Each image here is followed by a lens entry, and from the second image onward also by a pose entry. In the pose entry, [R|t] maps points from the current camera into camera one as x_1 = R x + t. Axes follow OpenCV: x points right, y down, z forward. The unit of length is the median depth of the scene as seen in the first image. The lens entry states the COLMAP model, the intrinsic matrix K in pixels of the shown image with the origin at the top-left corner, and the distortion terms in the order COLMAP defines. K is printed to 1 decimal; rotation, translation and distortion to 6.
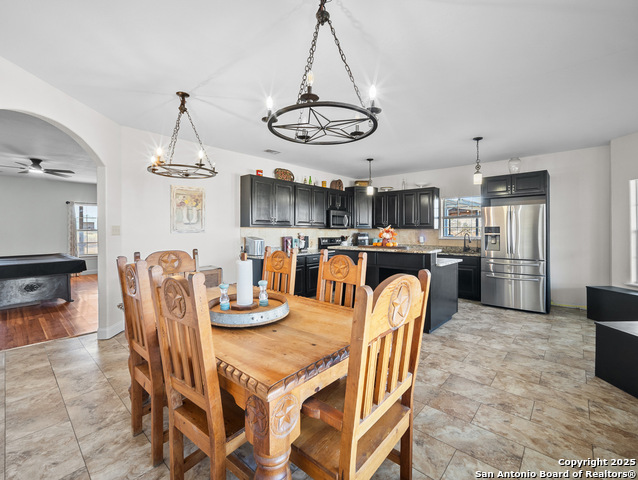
lens RADIAL K [[284.0, 0, 318.6], [0, 284.0, 236.3], [0, 0, 1]] dist [-0.000855, 0.000652]
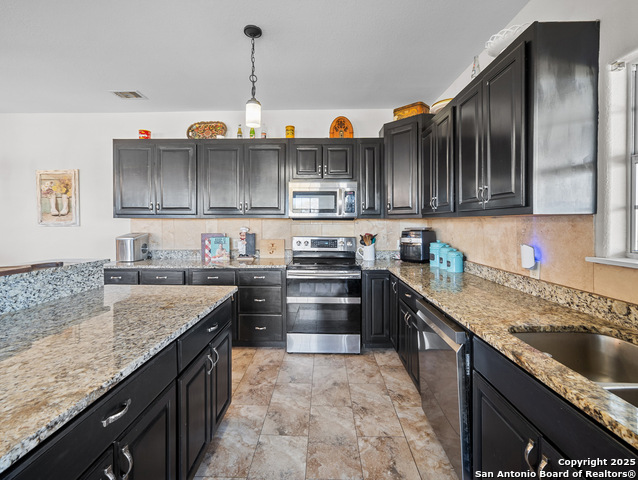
lens RADIAL K [[284.0, 0, 319.1], [0, 284.0, 236.0], [0, 0, 1]] dist [-0.000855, 0.000652]
pose [[0.660170, 0.036156, -0.750246, 0.640370], [-0.011211, 0.999204, 0.038290, -0.023692], [0.751033, -0.016867, 0.660049, 1.003337]]
